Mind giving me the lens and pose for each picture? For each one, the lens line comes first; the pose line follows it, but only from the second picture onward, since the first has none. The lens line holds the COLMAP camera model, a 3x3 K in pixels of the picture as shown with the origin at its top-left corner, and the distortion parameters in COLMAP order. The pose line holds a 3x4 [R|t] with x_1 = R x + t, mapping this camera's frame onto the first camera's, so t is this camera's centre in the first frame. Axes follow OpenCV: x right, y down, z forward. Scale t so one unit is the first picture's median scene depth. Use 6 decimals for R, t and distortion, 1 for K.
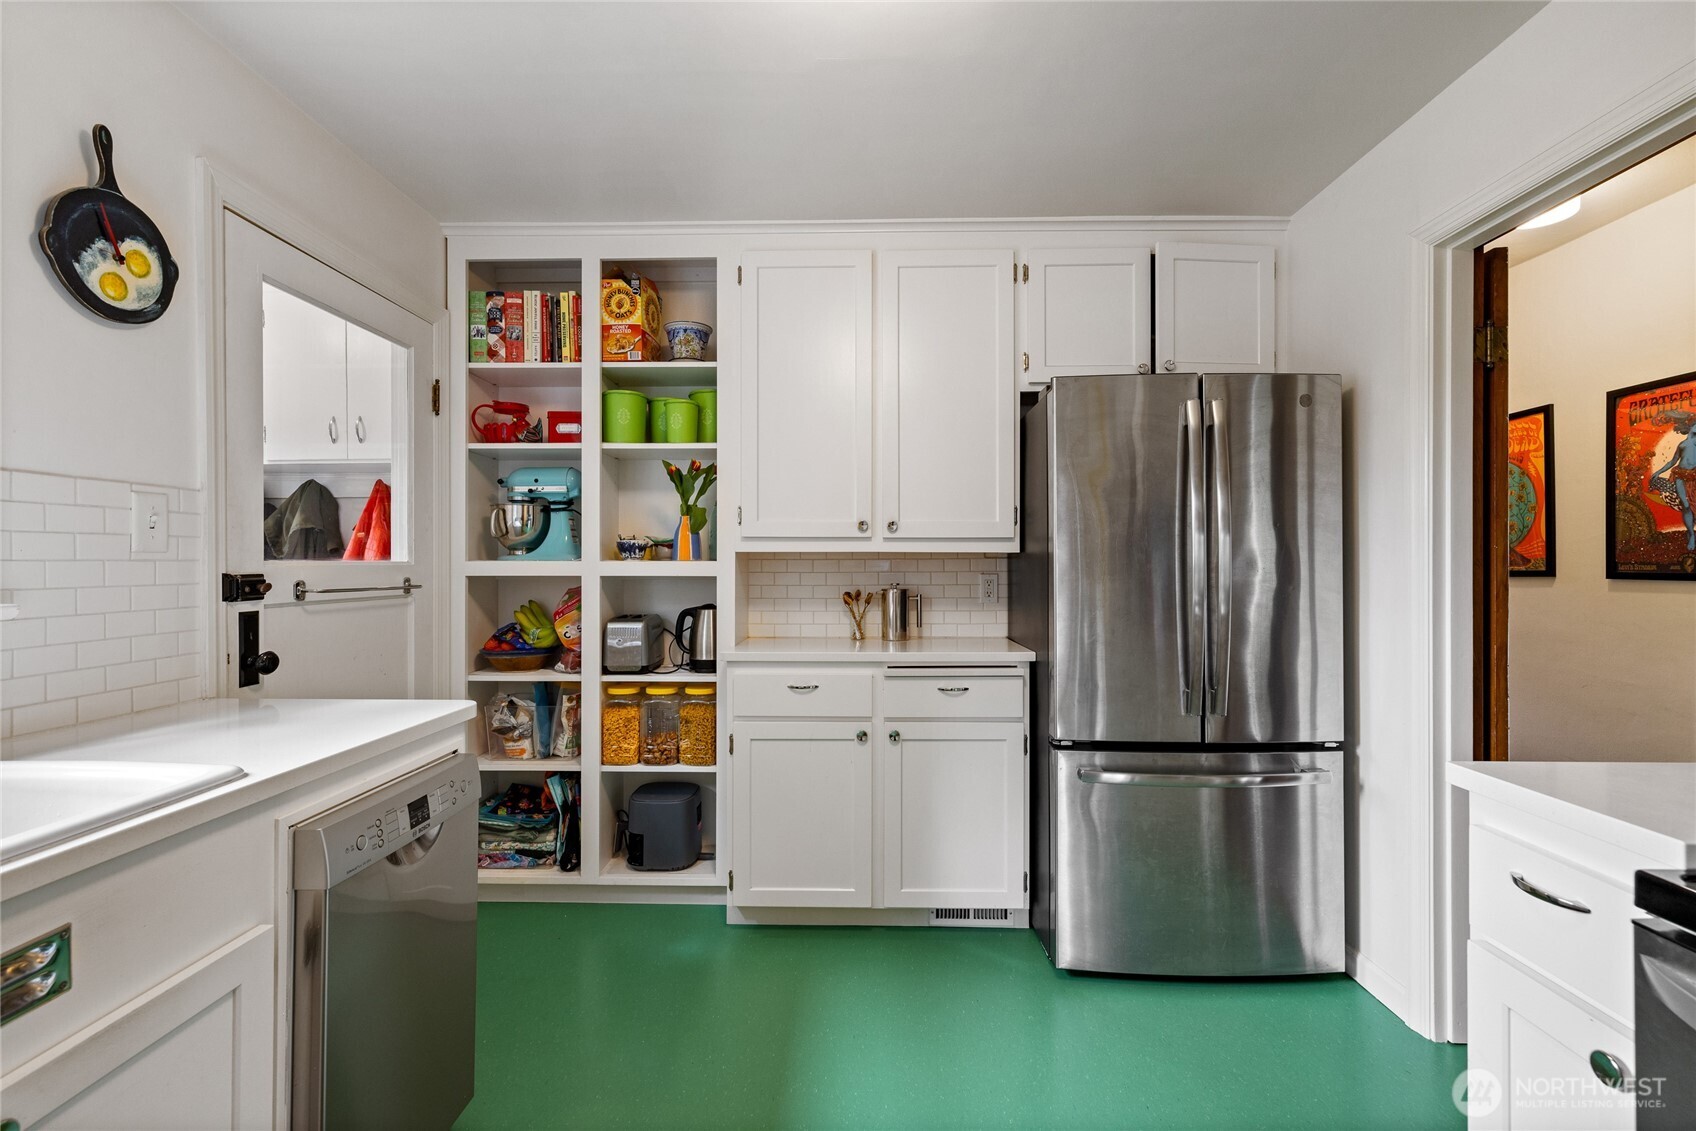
lens RADIAL K [[728.2, 0, 846.0], [0, 728.2, 564.3], [0, 0, 1]] dist [-0.002541, 0.001247]
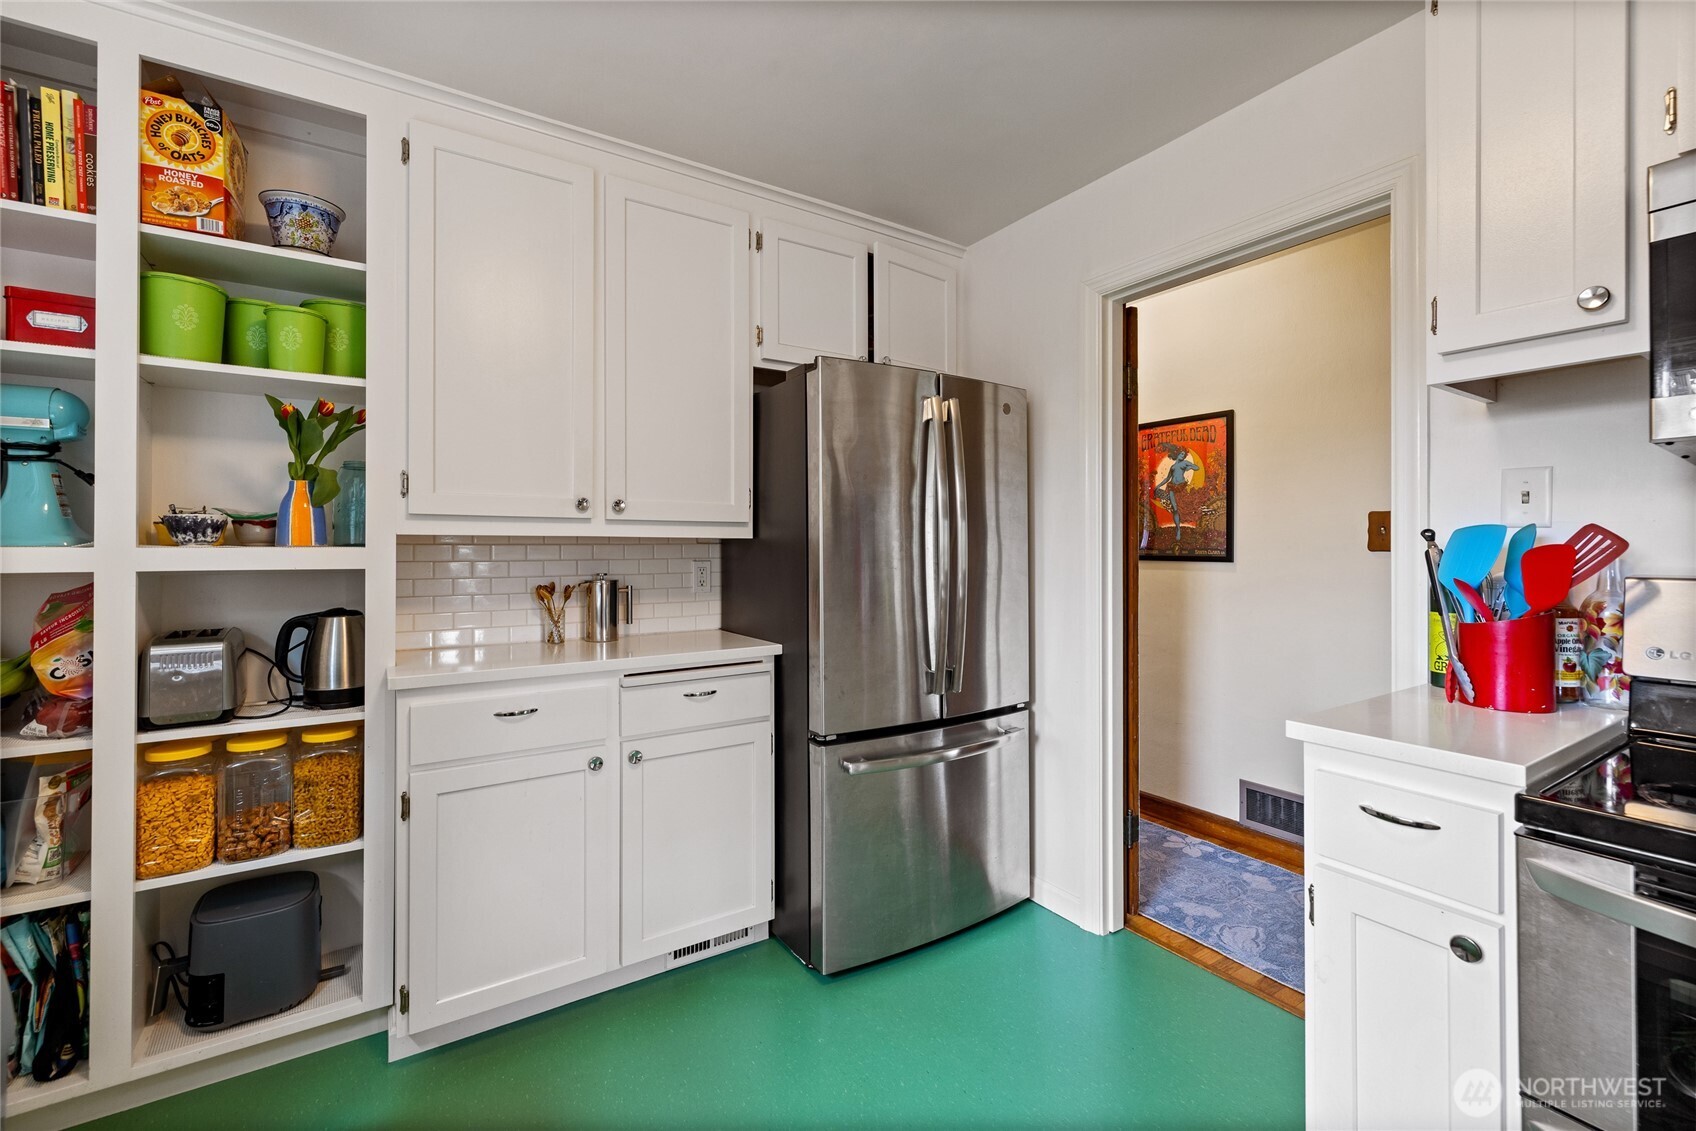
lens RADIAL K [[728.2, 0, 864.2], [0, 728.2, 542.8], [0, 0, 1]] dist [-0.002541, 0.001247]
pose [[0.827554, 0.004315, 0.561369, -0.172246], [-0.001136, 0.999981, -0.006011, -0.005080], [-0.561385, 0.004337, 0.827544, 0.149266]]
